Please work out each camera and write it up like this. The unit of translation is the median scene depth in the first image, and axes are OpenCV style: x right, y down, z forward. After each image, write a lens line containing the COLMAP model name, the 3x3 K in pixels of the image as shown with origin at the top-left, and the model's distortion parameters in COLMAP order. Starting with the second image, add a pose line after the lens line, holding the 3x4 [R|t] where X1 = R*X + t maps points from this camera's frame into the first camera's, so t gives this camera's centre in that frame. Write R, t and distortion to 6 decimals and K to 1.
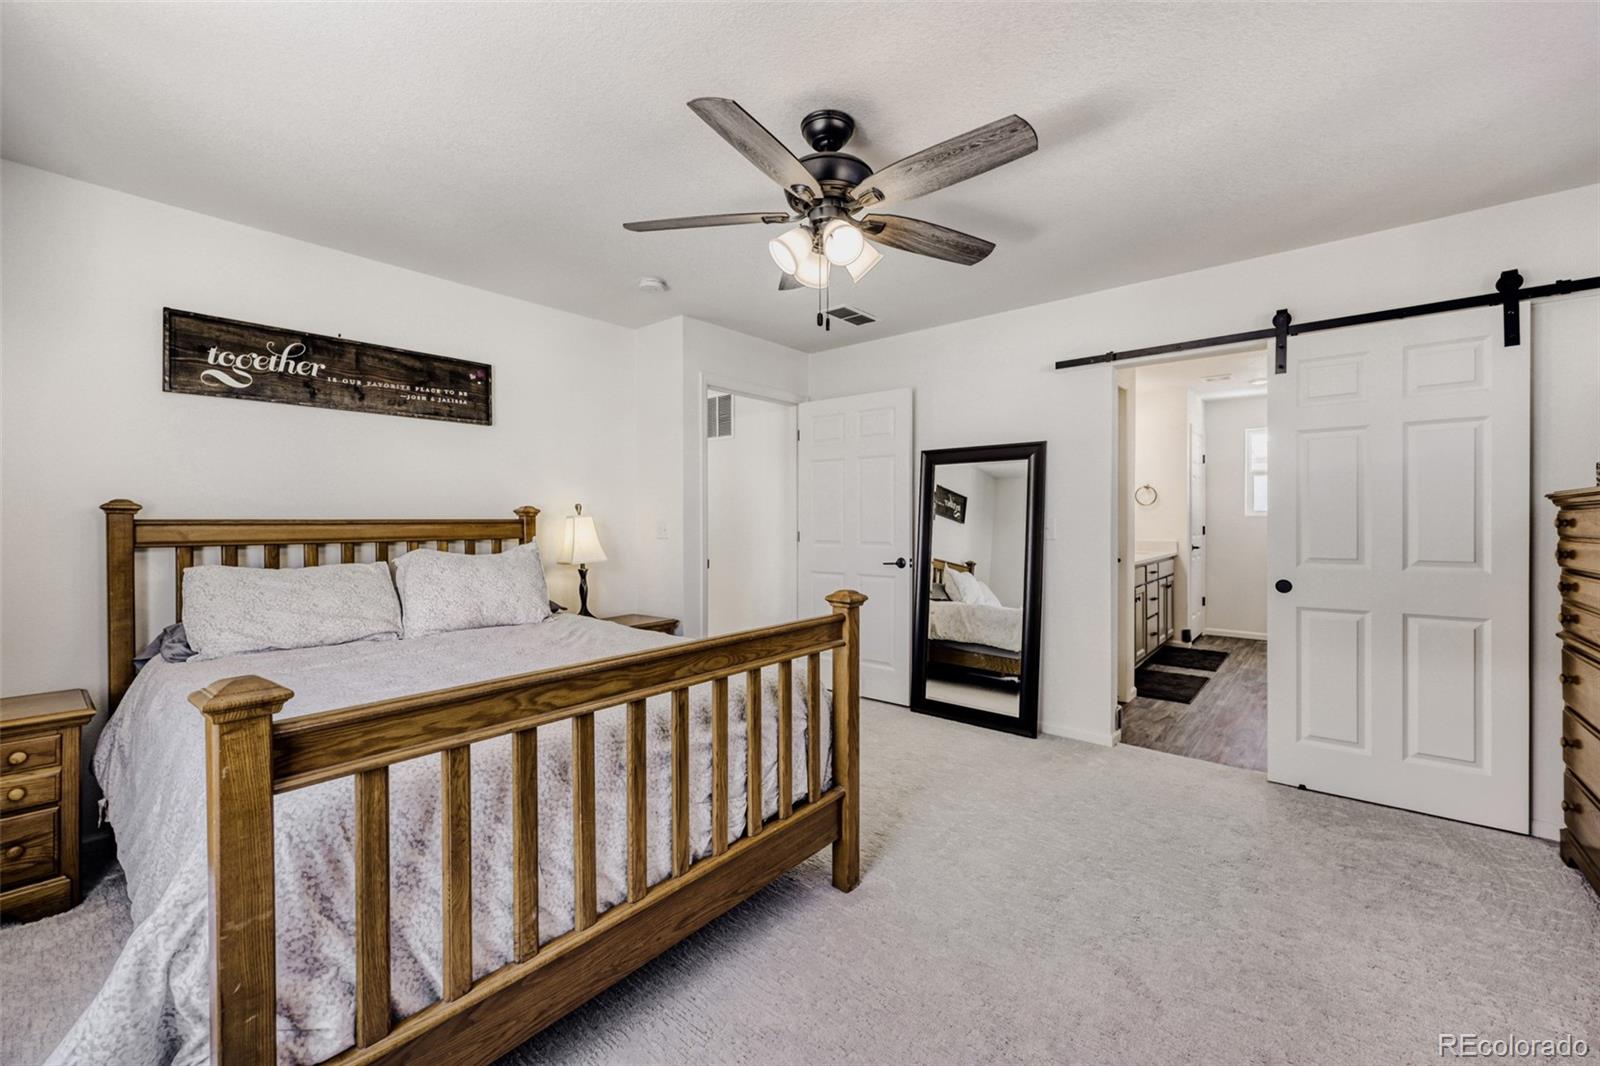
lens RADIAL K [[655.5, 0, 794.0], [0, 655.5, 525.9], [0, 0, 1]] dist [0.000462, 0.000295]
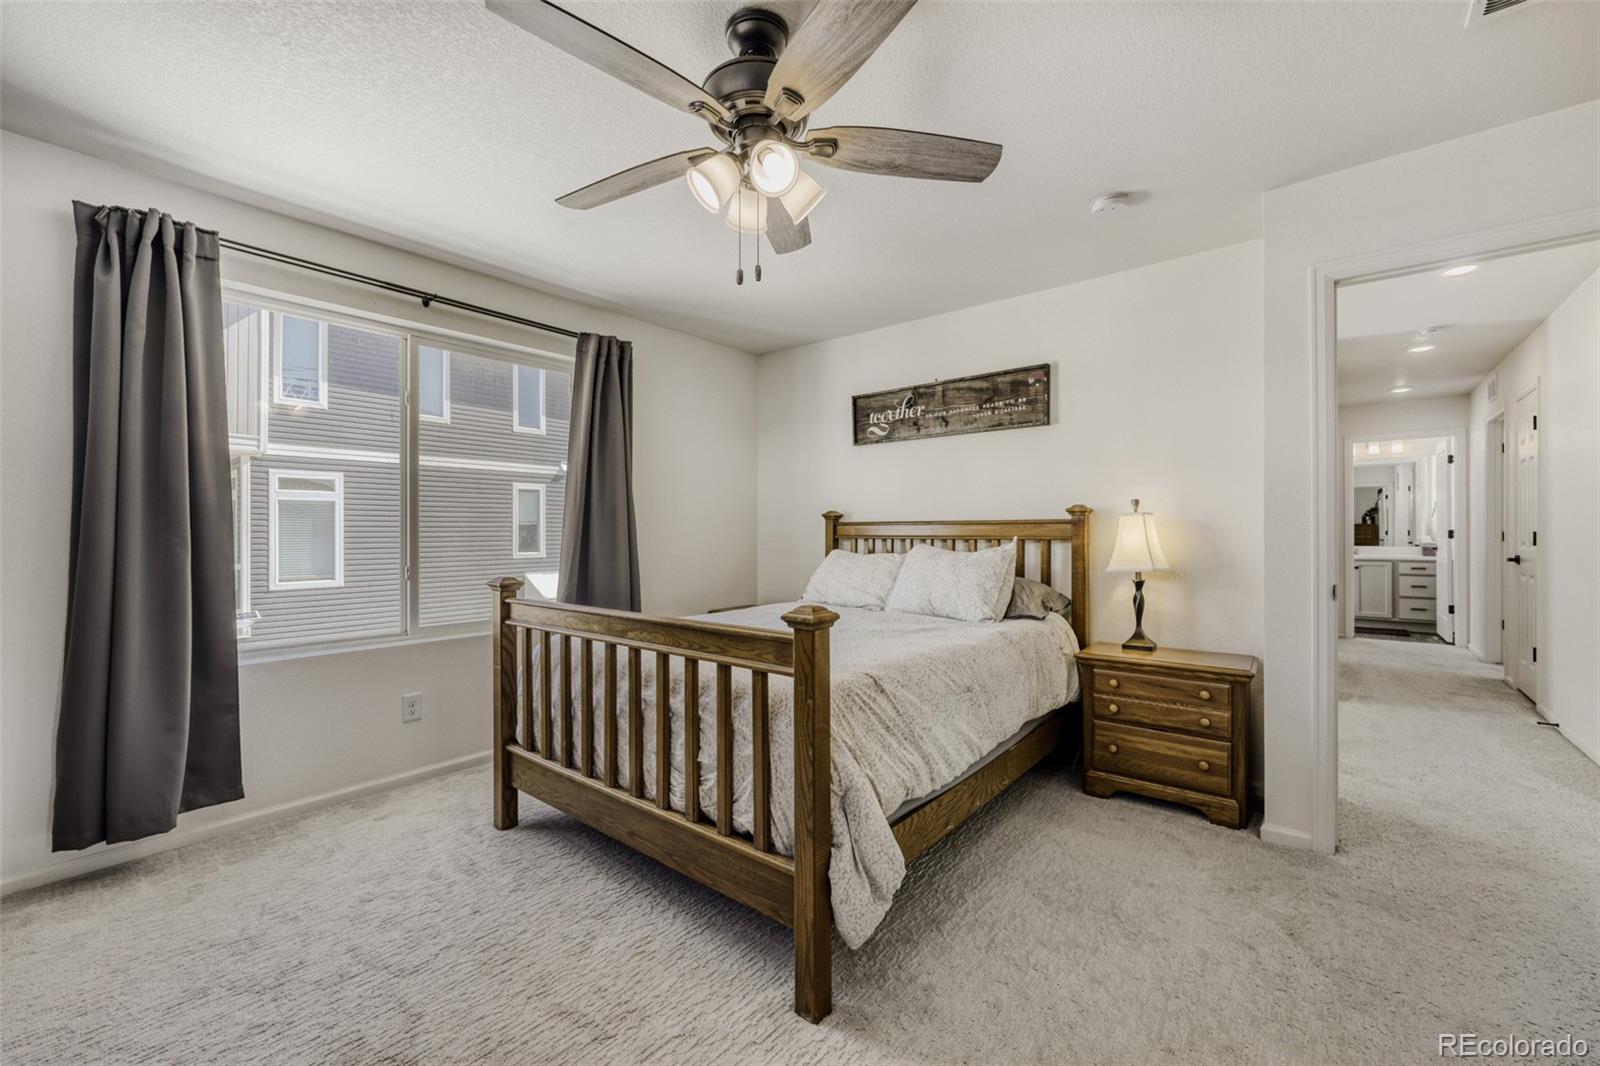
lens RADIAL K [[649.2, 0, 806.1], [0, 649.2, 529.6], [0, 0, 1]] dist [-0.002032, -0.000174]
pose [[0.009659, -0.006769, -0.999930, 0.633472], [-0.011759, 0.999907, -0.006883, 0.020302], [0.999884, 0.011825, 0.009579, 0.780192]]
